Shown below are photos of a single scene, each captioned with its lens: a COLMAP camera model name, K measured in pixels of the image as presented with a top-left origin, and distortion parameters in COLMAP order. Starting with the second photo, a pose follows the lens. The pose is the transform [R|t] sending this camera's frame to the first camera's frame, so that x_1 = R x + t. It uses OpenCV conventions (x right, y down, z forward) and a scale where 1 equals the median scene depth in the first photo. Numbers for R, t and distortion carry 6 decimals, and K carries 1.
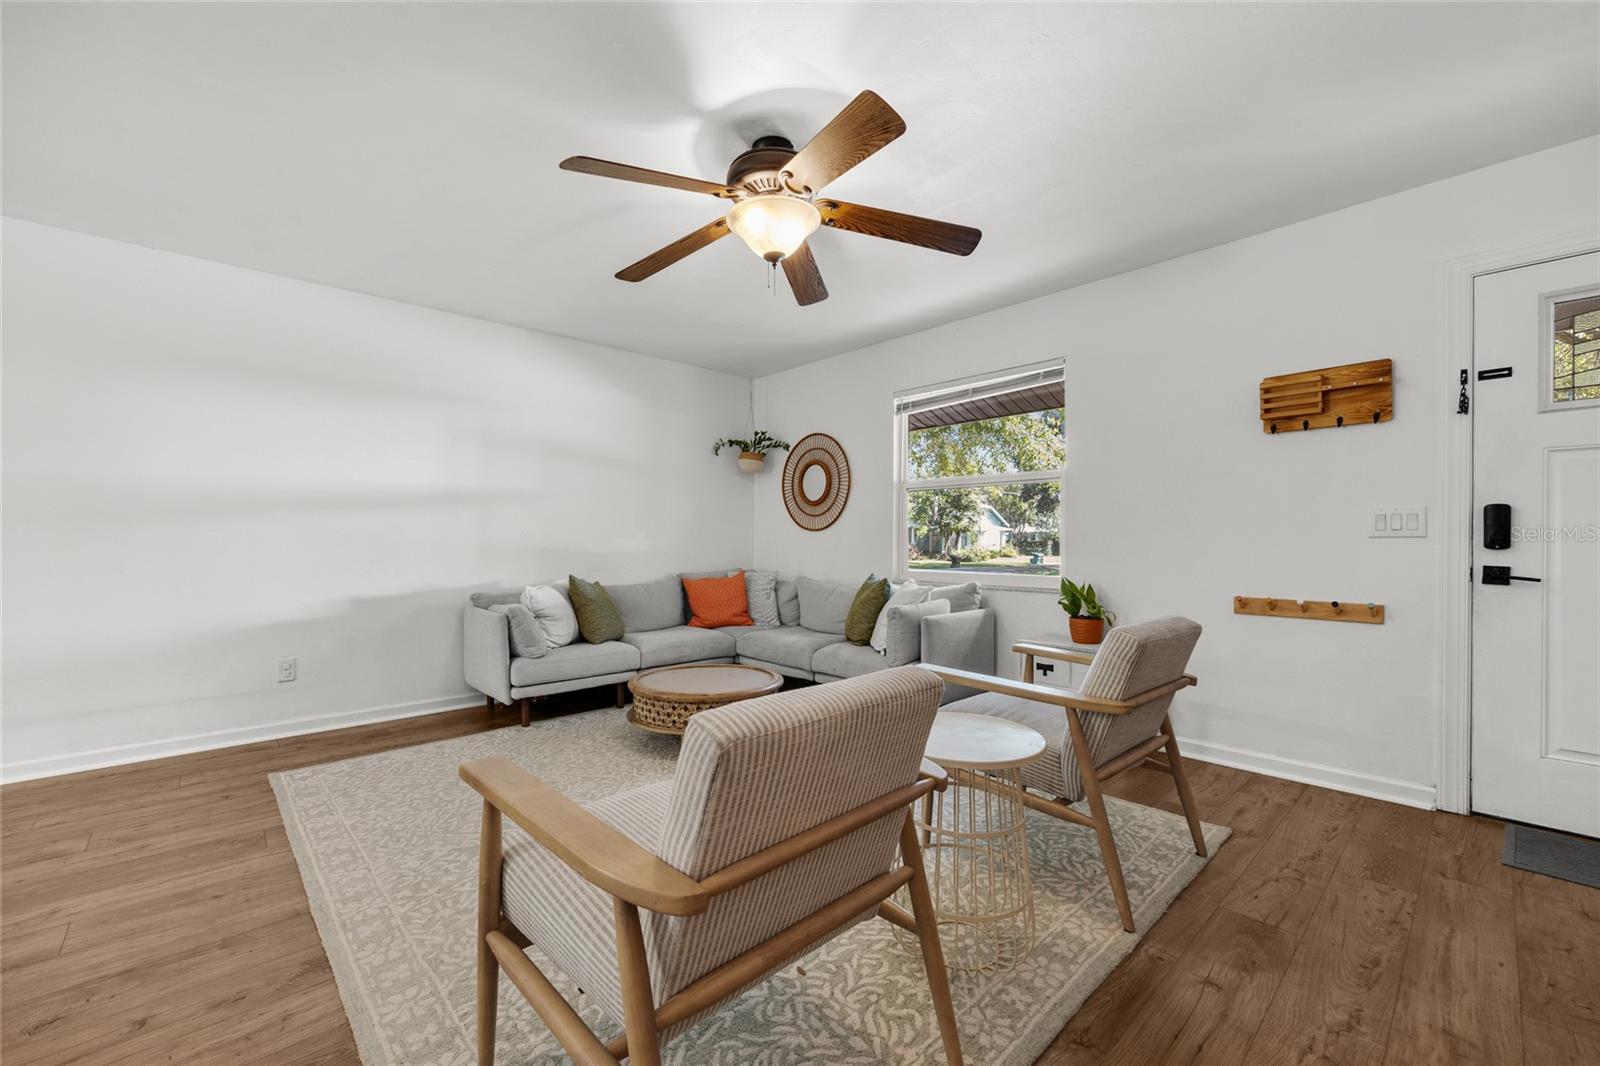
lens RADIAL K [[642.9, 0, 791.7], [0, 642.9, 540.6], [0, 0, 1]] dist [-0.002799, -0.000722]
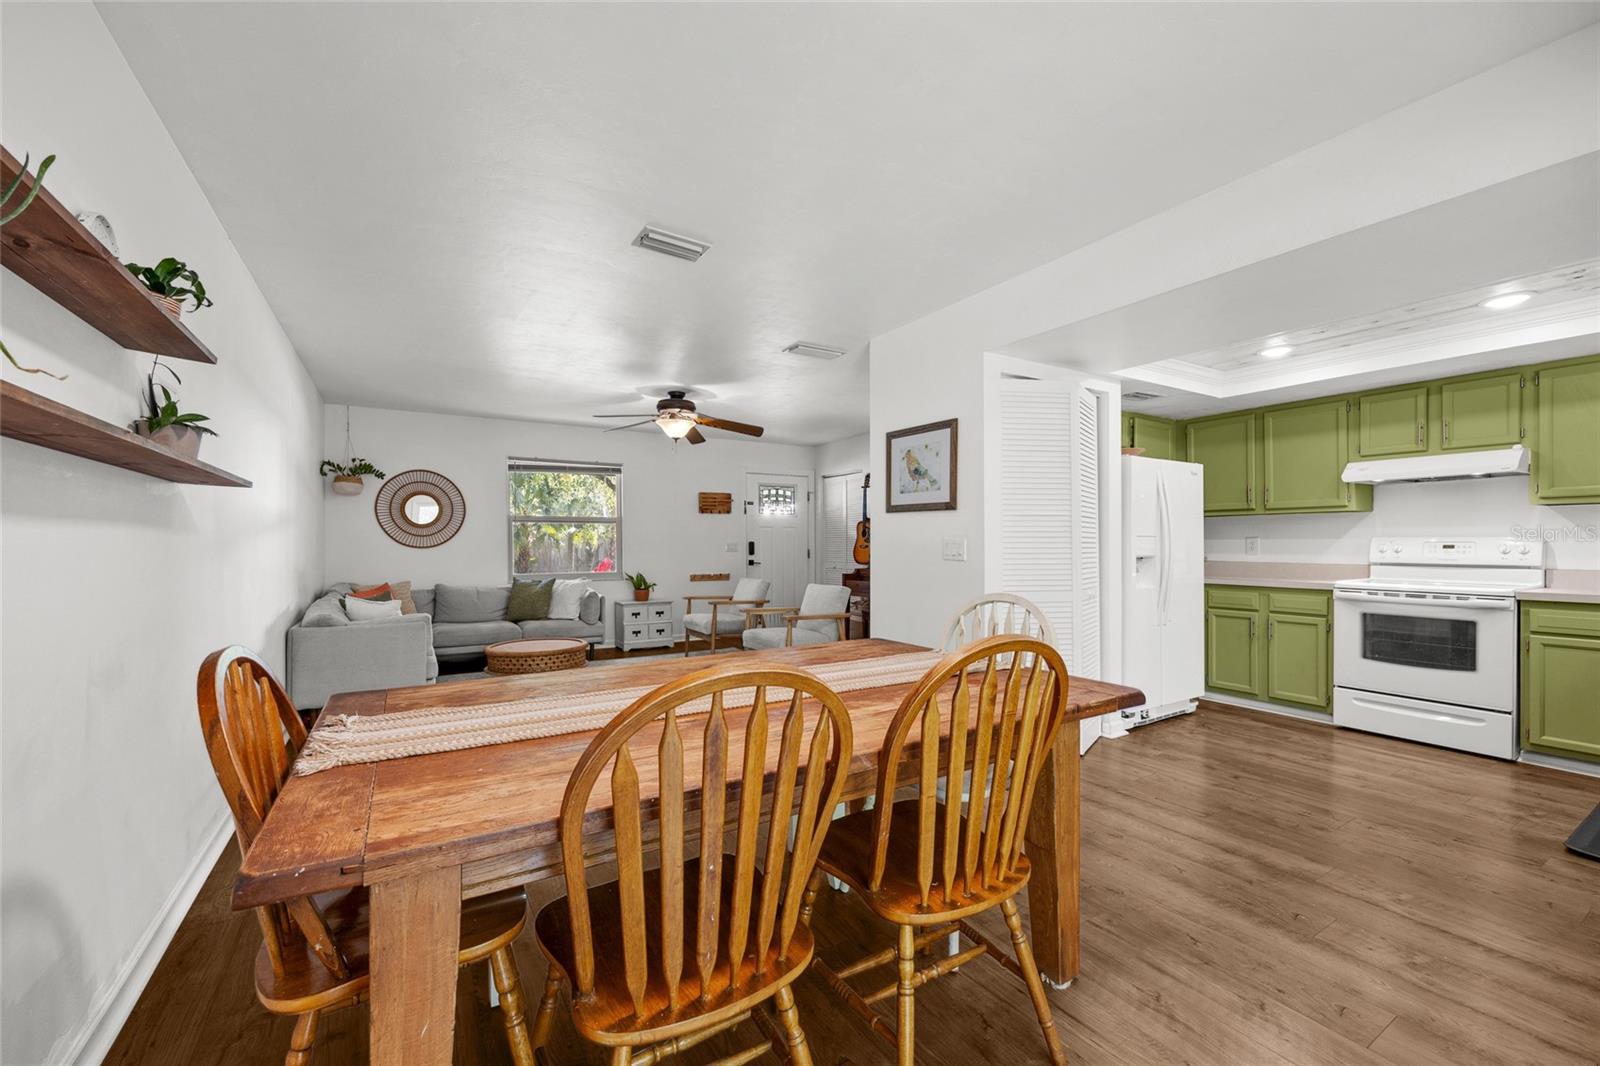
lens RADIAL K [[642.9, 0, 808.5], [0, 642.9, 544.1], [0, 0, 1]] dist [-0.002799, -0.000722]
pose [[0.198581, -0.003743, 0.980077, -1.780553], [0.000235, 0.999993, 0.003771, -0.046168], [-0.980084, -0.000519, 0.198581, 0.017102]]
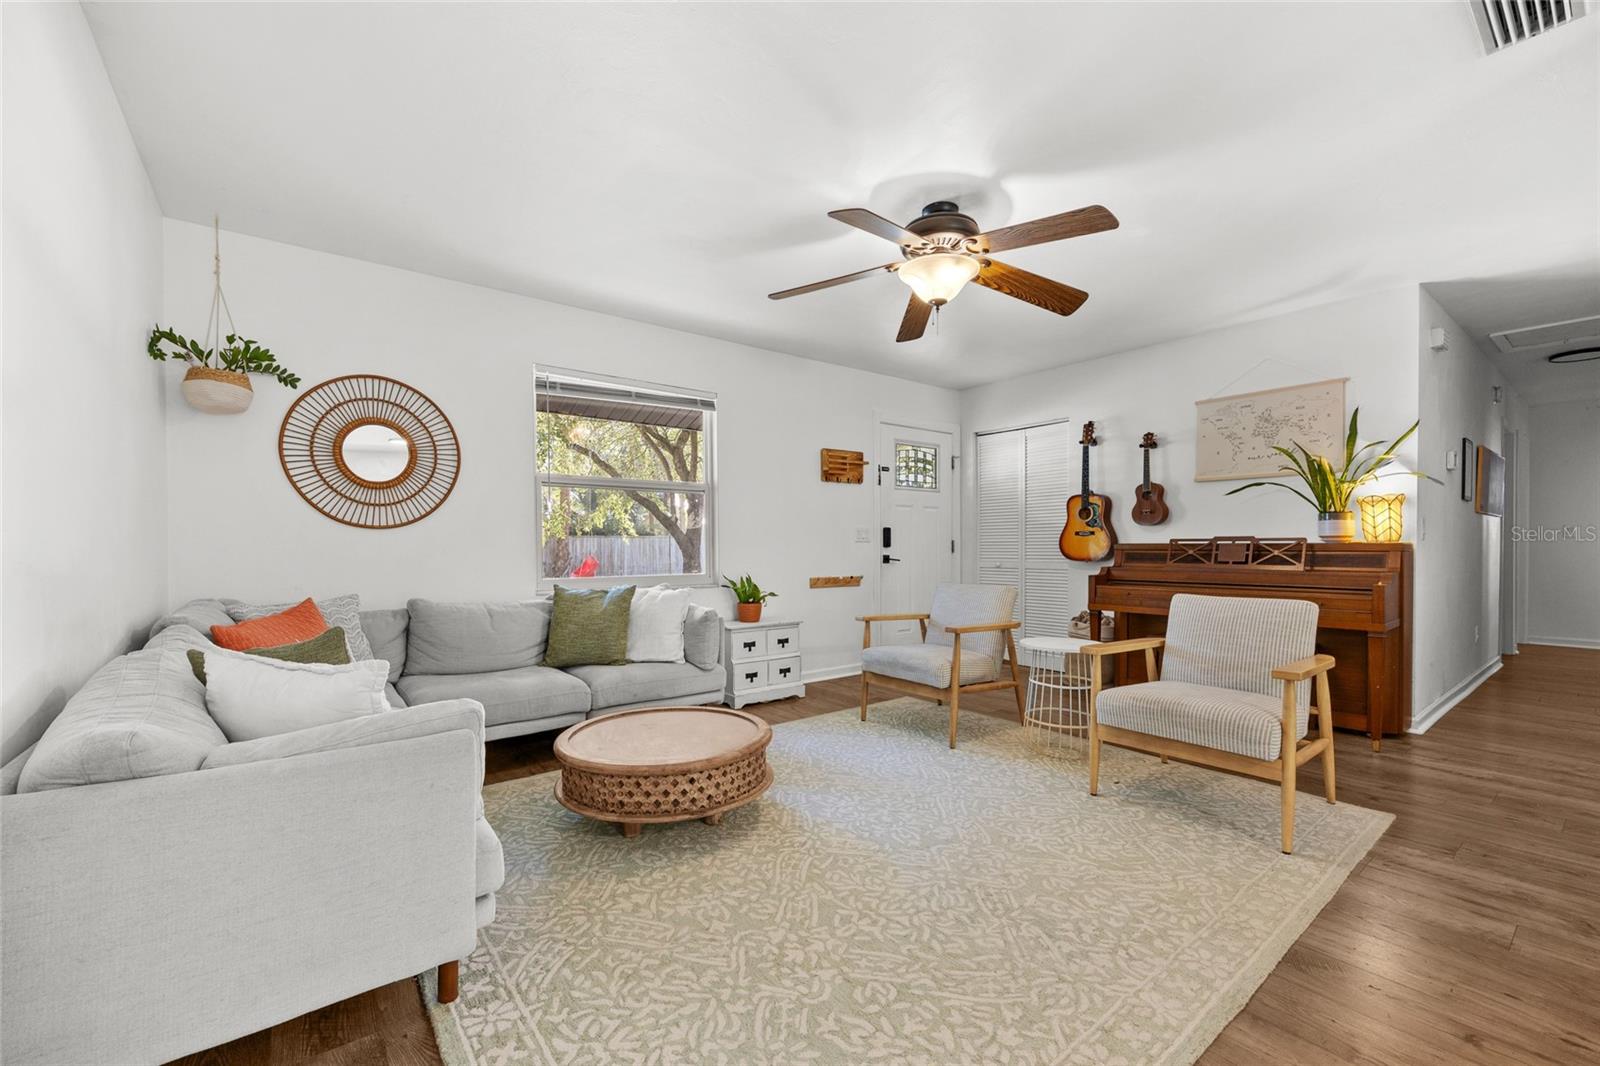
lens RADIAL K [[642.9, 0, 796.8], [0, 642.9, 553.4], [0, 0, 1]] dist [-0.002799, -0.000722]
pose [[0.096590, -0.014642, 0.995217, -0.957330], [0.000394, 0.999892, 0.014672, 0.000740], [-0.995324, -0.001025, 0.096586, 0.889548]]
